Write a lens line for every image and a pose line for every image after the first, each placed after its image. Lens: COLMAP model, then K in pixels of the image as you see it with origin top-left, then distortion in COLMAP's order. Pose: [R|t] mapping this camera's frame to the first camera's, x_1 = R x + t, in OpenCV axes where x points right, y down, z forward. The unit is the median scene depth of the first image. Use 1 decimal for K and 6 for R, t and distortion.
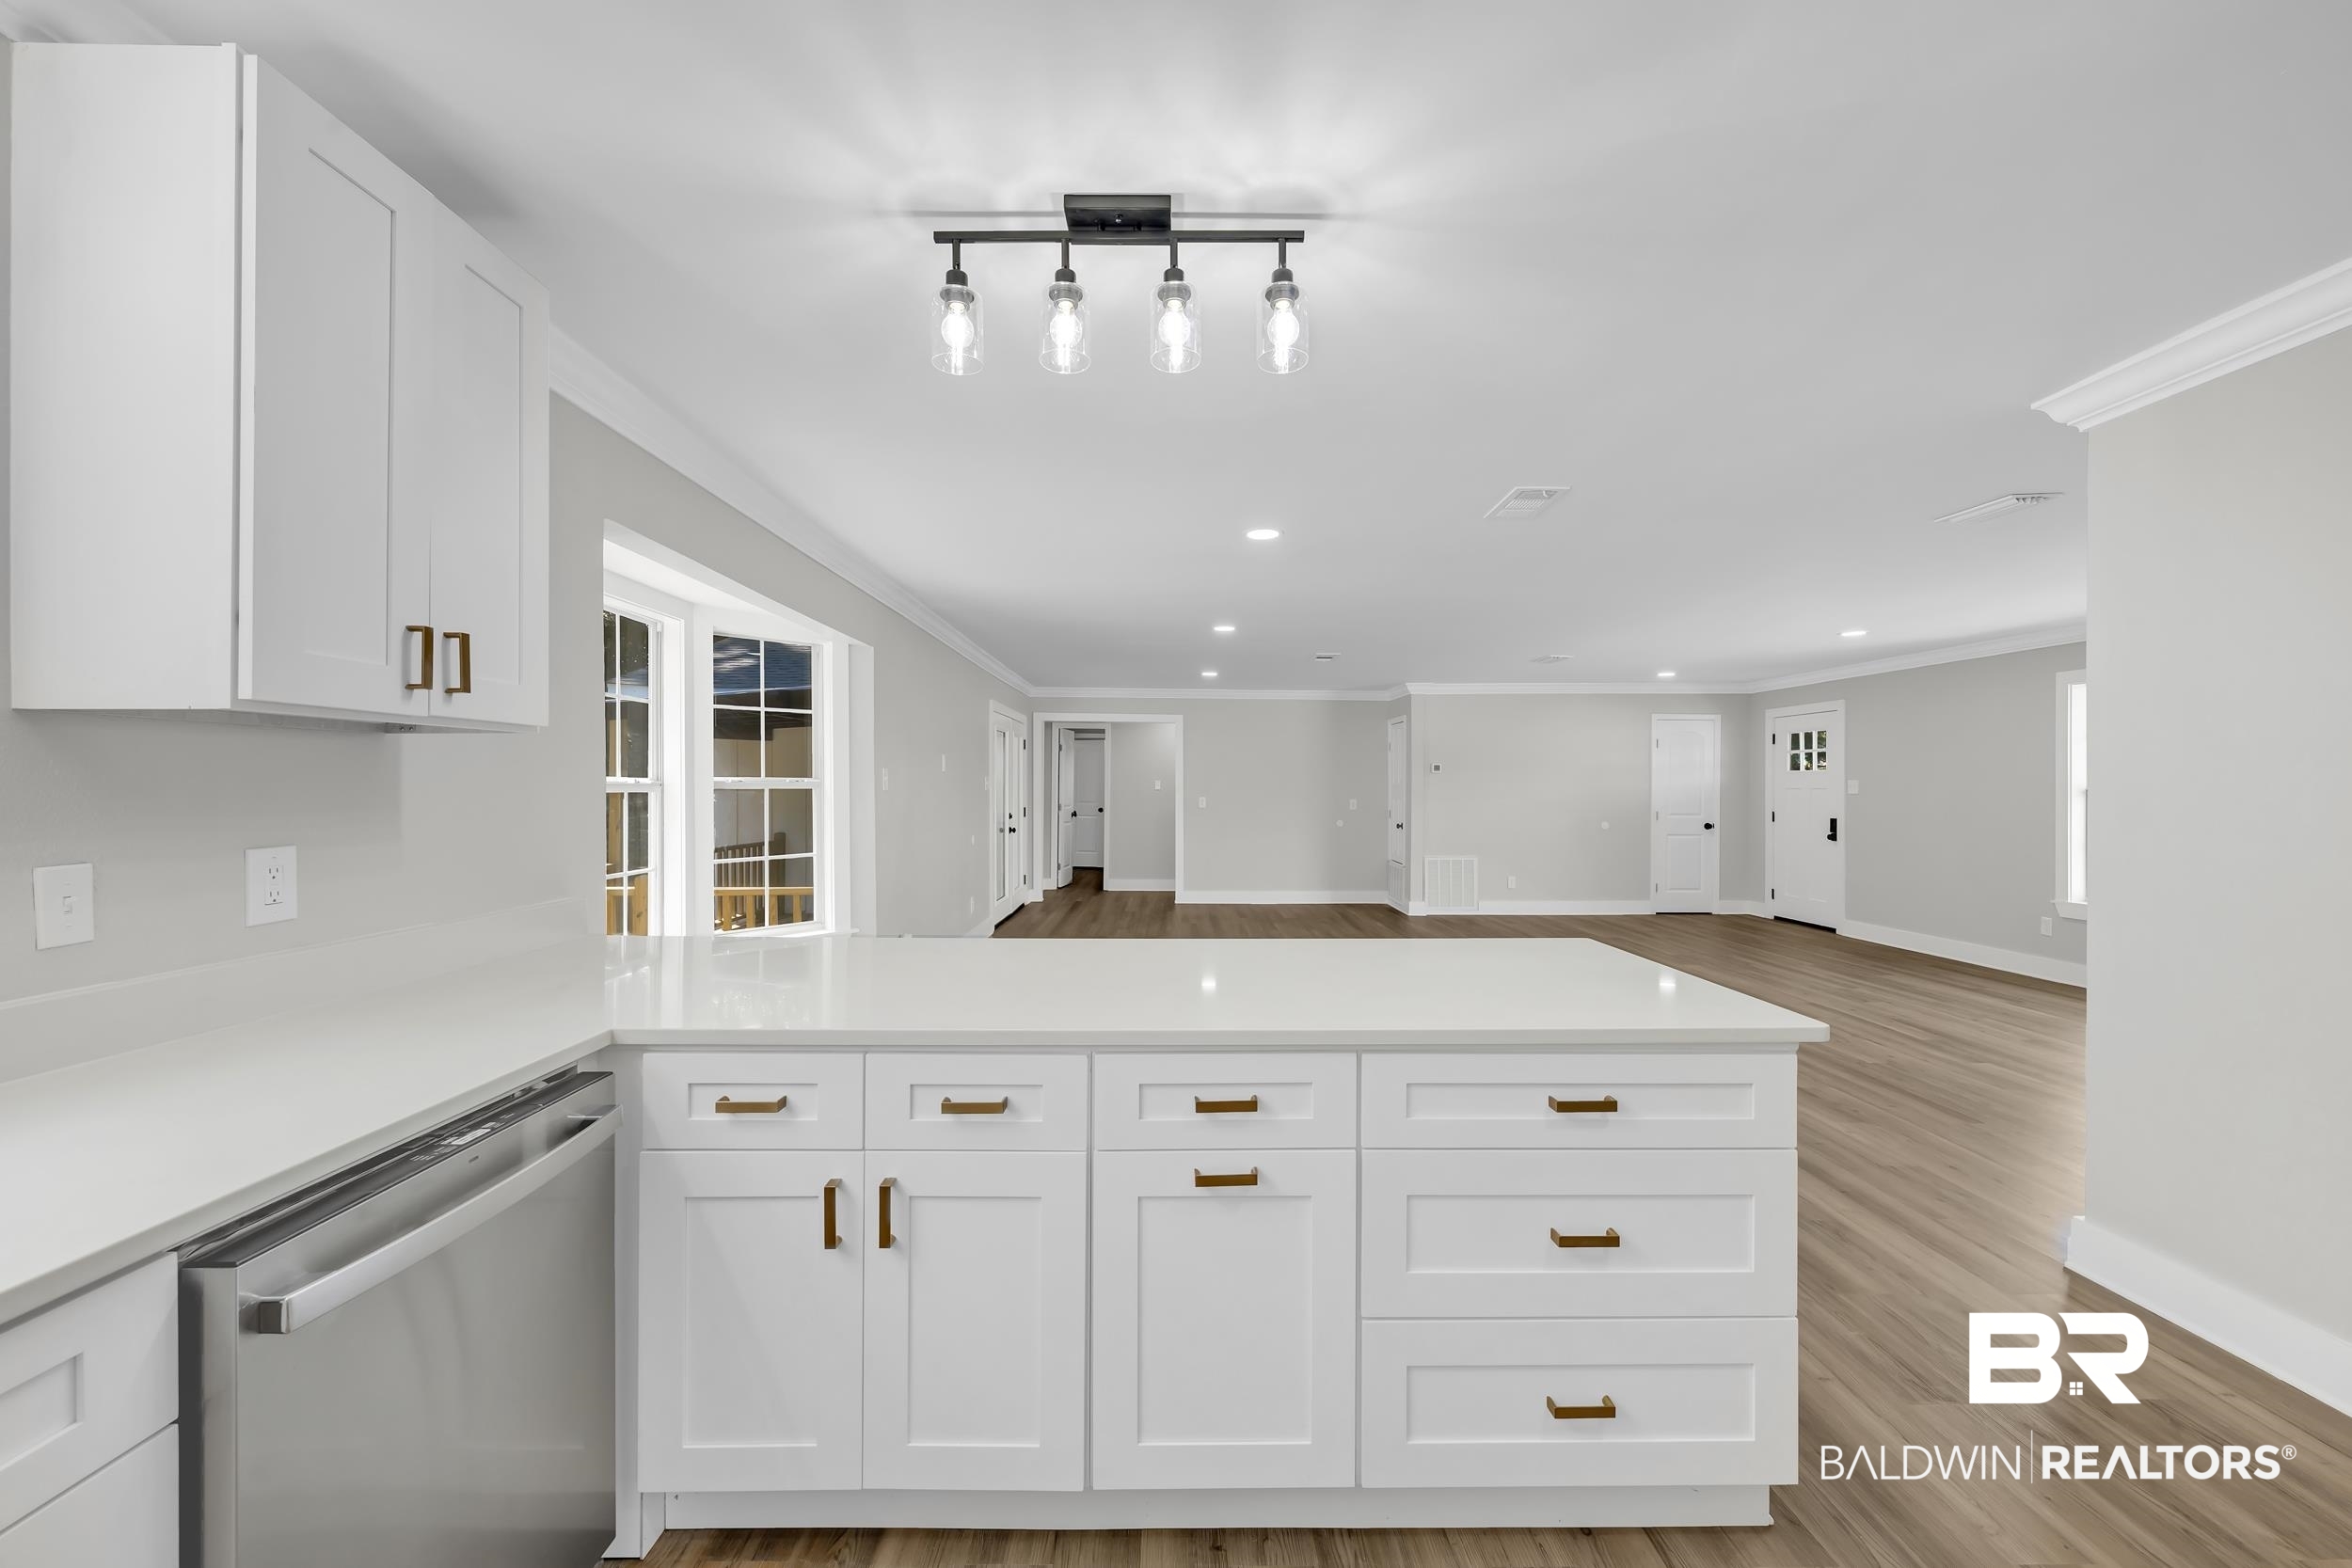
lens RADIAL K [[919.9, 0, 1175.8], [0, 919.9, 788.6], [0, 0, 1]] dist [0.000518, 0.000333]
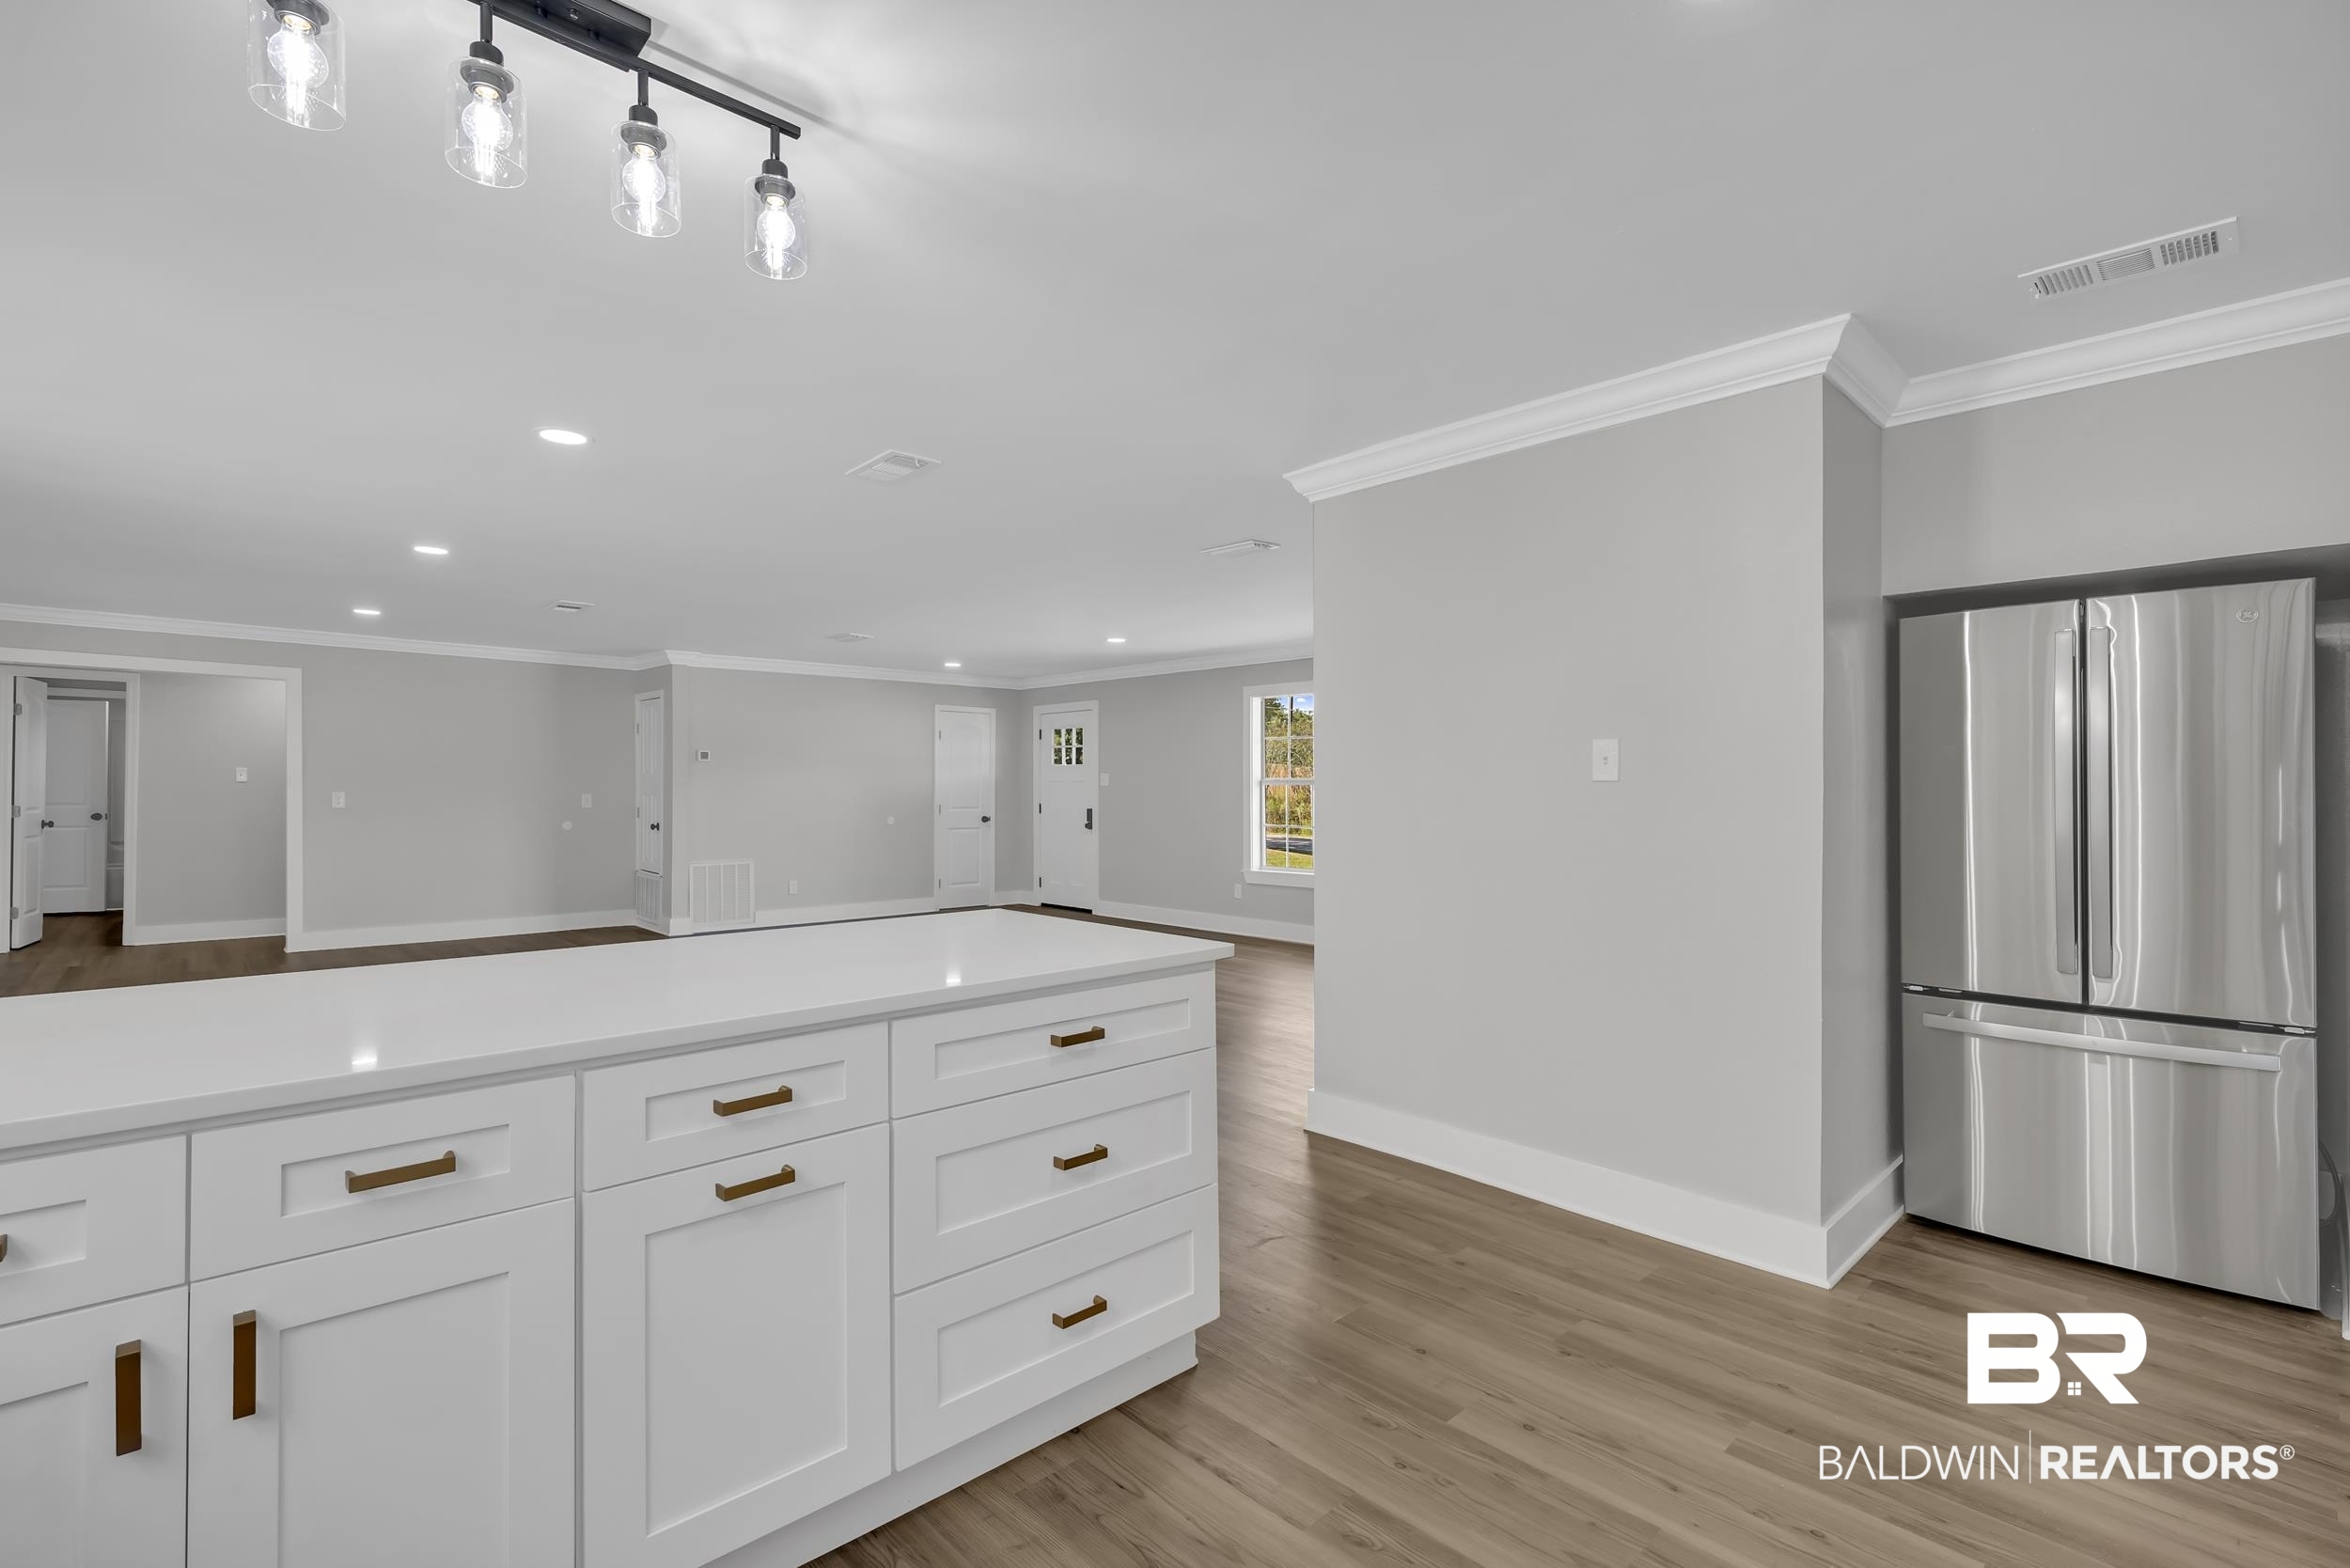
lens RADIAL K [[1070.8, 0, 1175.0], [0, 1070.8, 784.0], [0, 0, 1]] dist [0.022407, -0.008865]
pose [[0.739317, 0.002871, 0.673352, -0.187683], [0.000182, 0.999990, -0.004463, 0.025528], [-0.673358, 0.003422, 0.739309, -0.016348]]
